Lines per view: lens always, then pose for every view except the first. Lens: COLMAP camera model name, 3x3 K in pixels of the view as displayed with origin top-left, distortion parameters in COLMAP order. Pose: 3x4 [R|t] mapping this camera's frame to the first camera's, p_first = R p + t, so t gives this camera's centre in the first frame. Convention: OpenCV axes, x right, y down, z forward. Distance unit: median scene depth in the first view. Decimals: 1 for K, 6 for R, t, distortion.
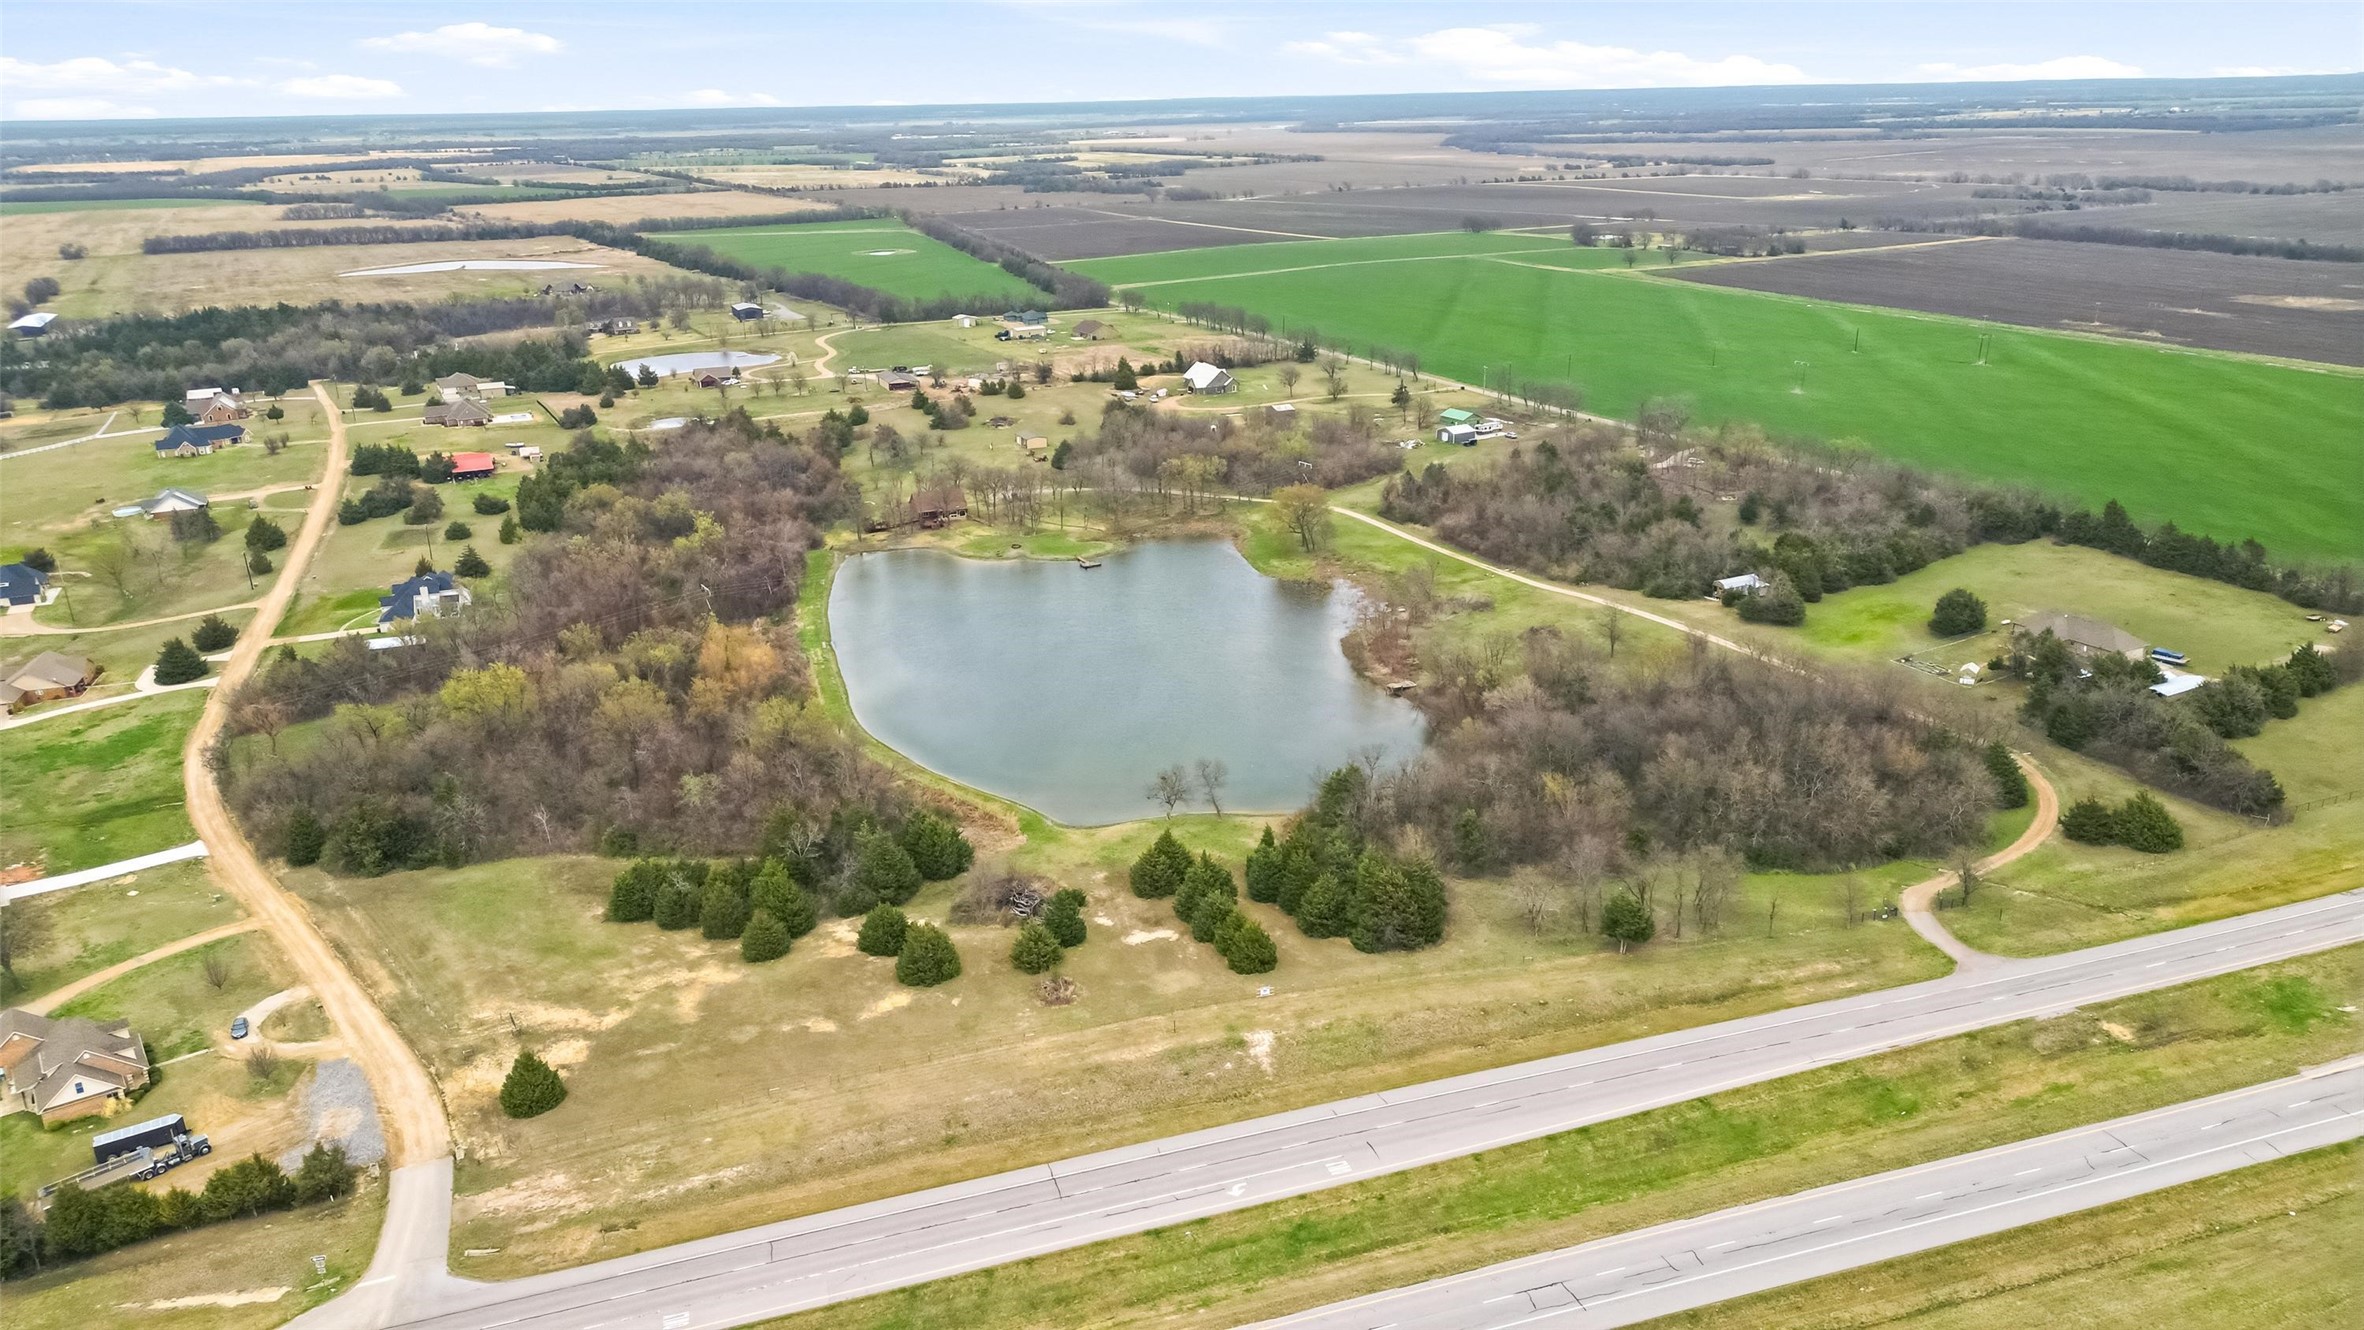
lens RADIAL K [[1648.0, 0, 1175.9], [0, 1648.0, 668.4], [0, 0, 1]] dist [0.077729, -0.081919]
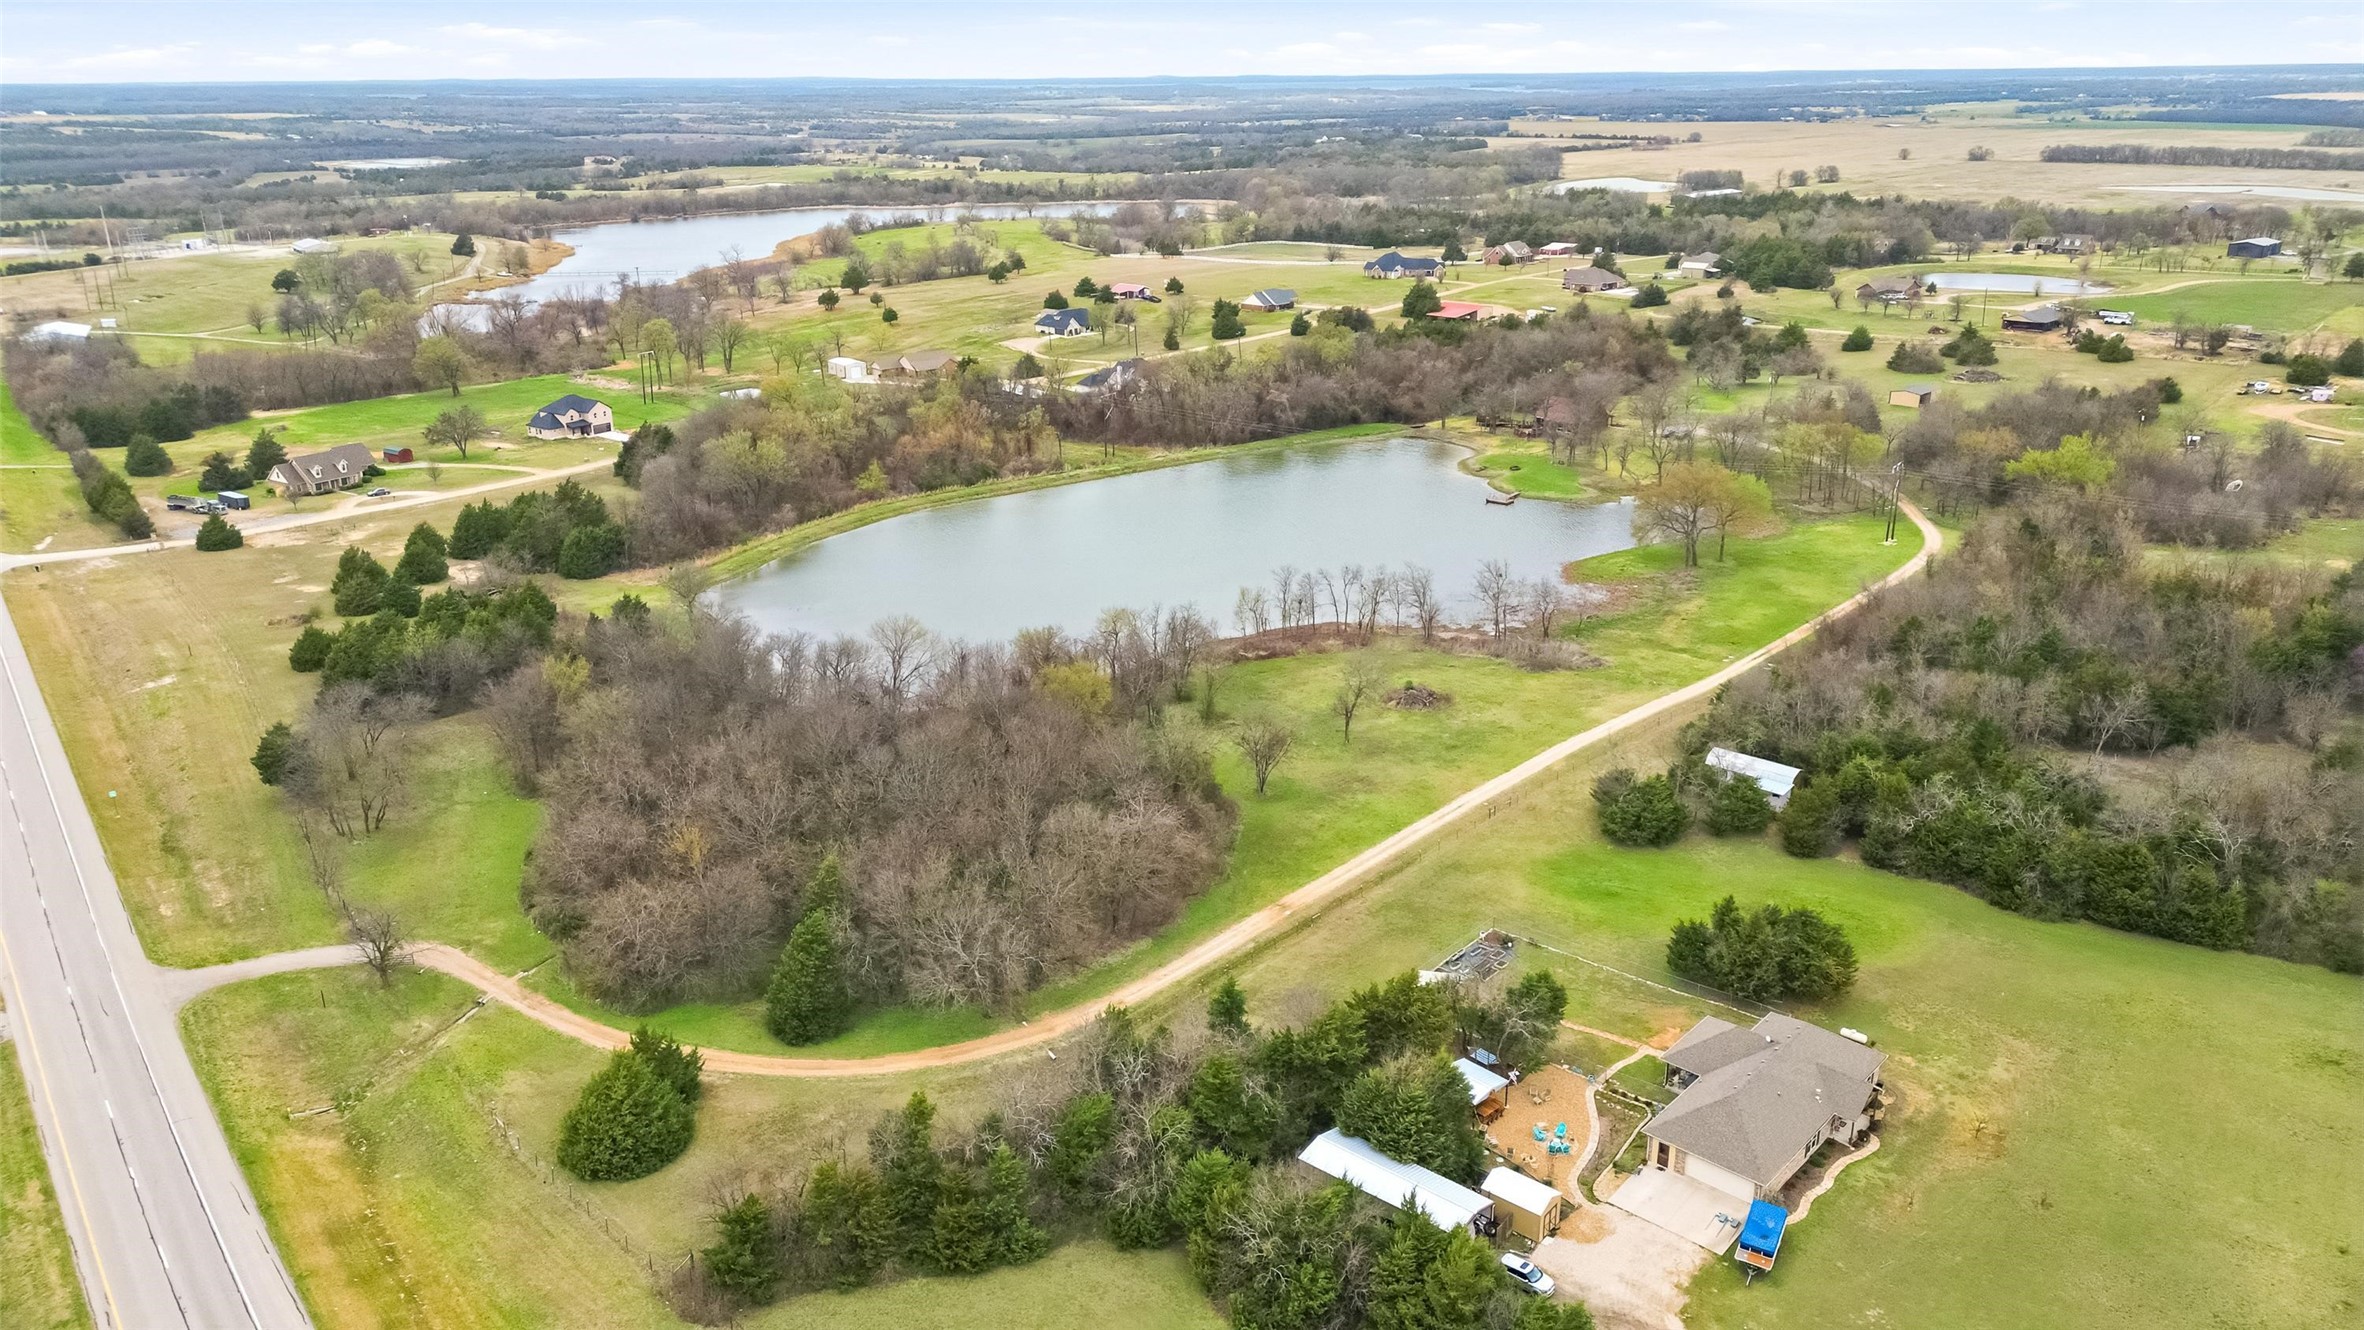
lens RADIAL K [[1648.0, 0, 1175.9], [0, 1648.0, 668.4], [0, 0, 1]] dist [0.077729, -0.081919]
pose [[0.358358, 0.336551, -0.870811, 0.745790], [-0.308861, 0.922976, 0.229609, -0.150009], [0.881013, 0.186677, 0.434704, 0.639346]]
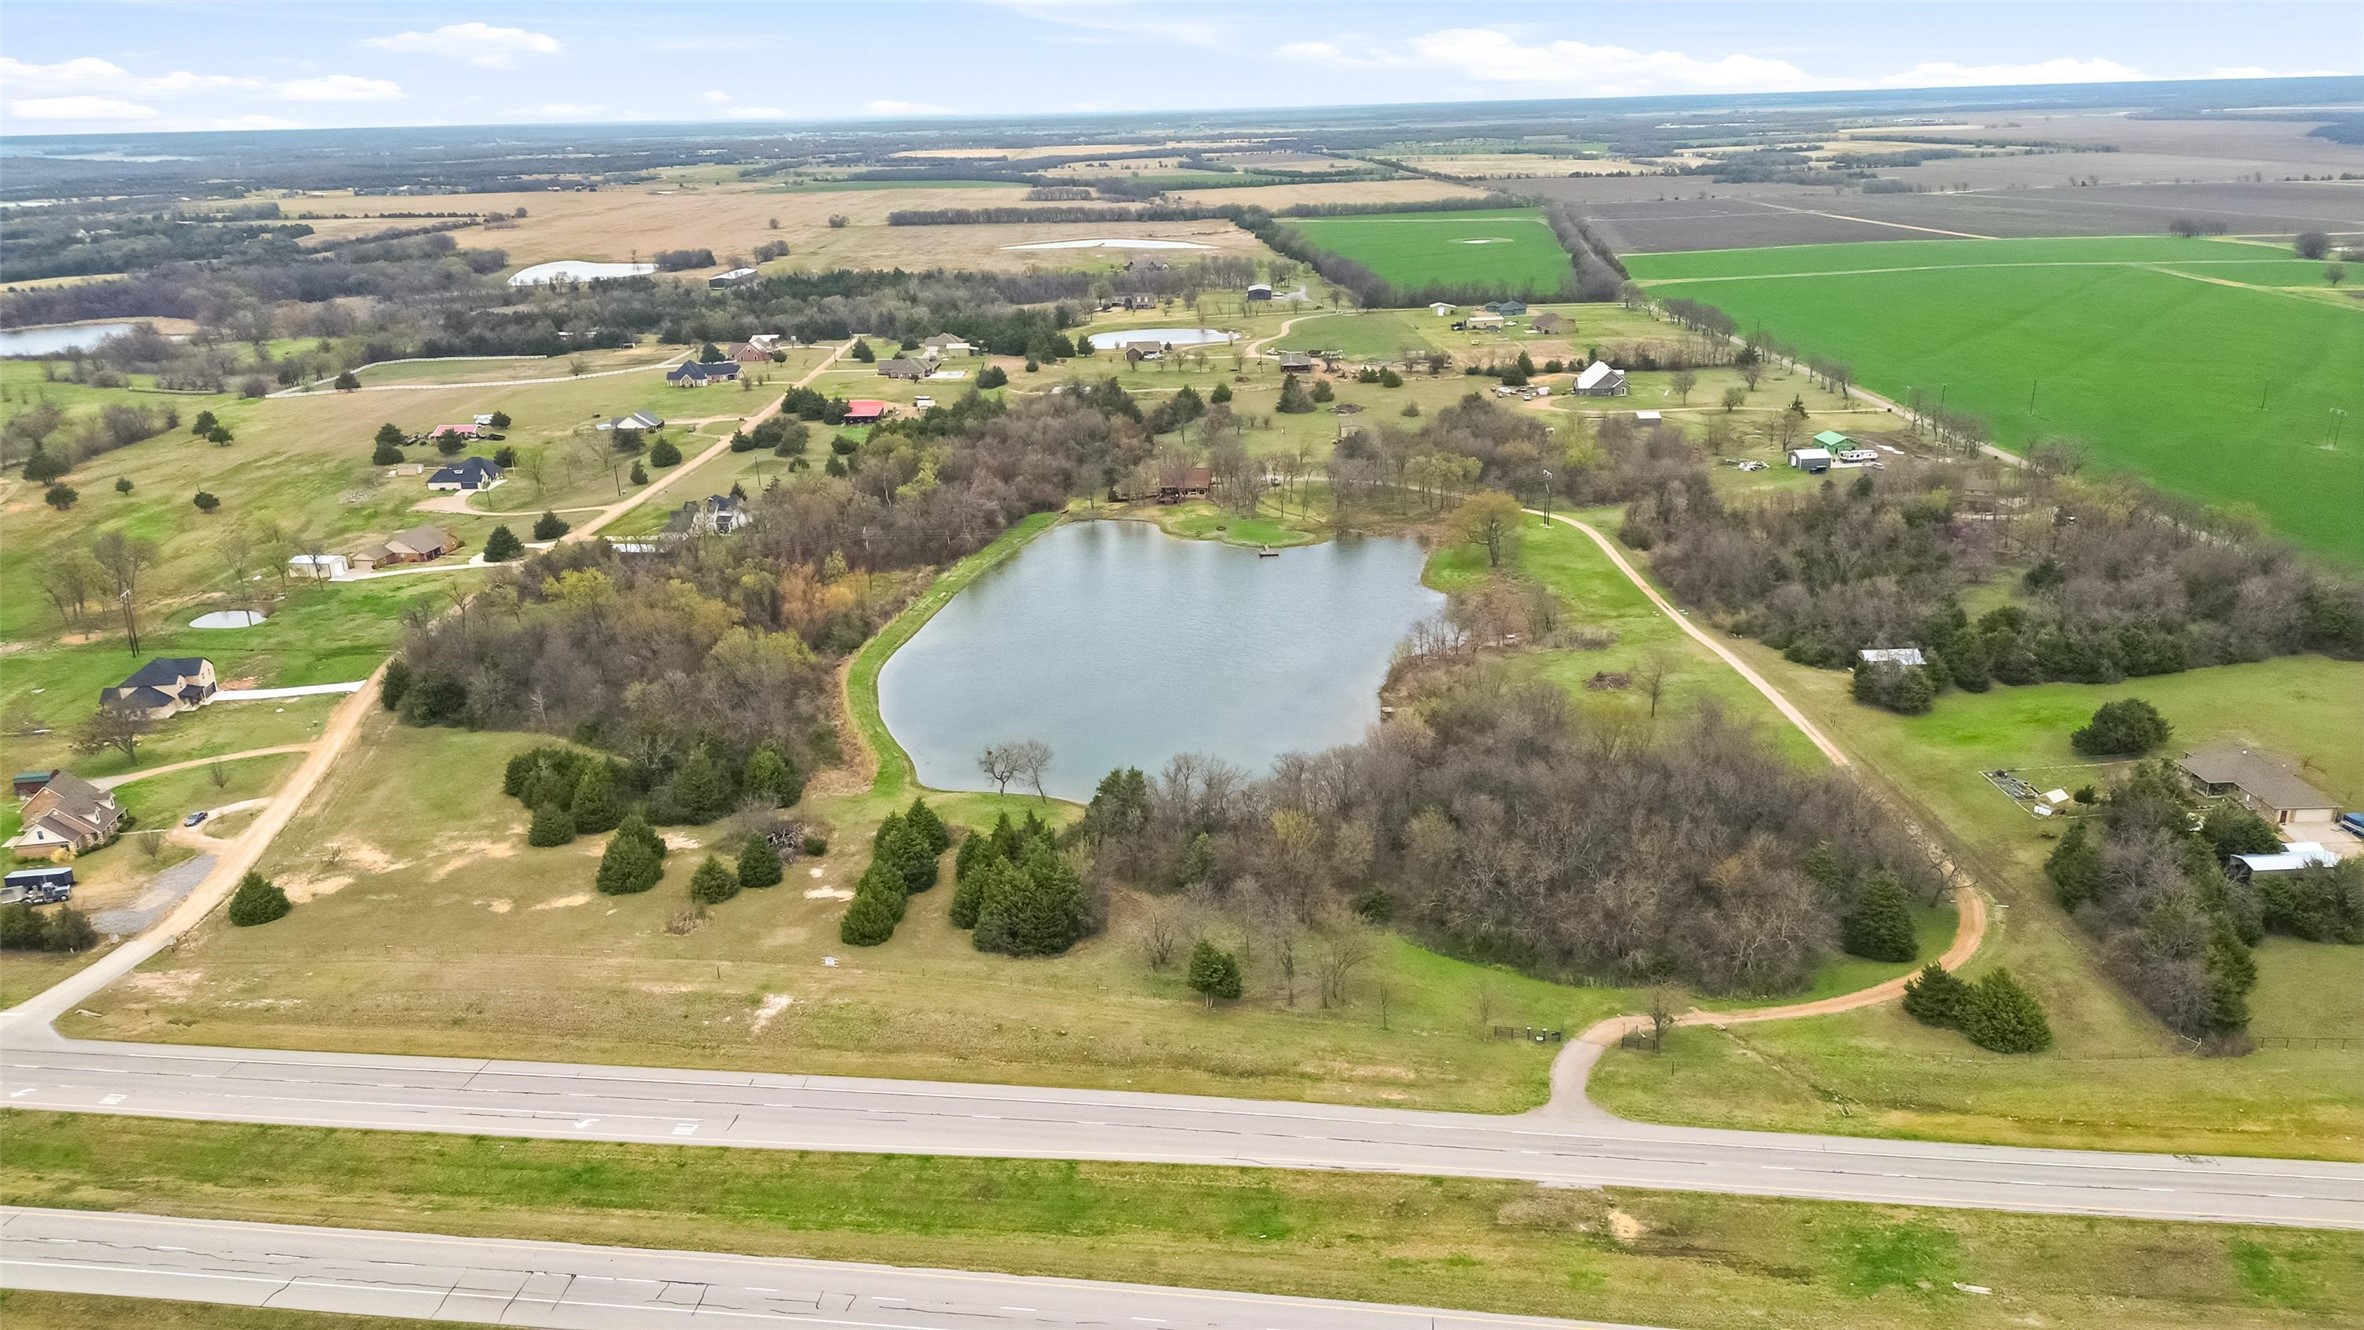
lens RADIAL K [[1648.0, 0, 1175.9], [0, 1648.0, 668.4], [0, 0, 1]] dist [0.077729, -0.081919]
pose [[0.899731, 0.140758, -0.413125, 0.378742], [-0.138709, 0.989710, 0.035120, -0.026285], [0.413817, 0.025705, 0.909997, 0.101751]]
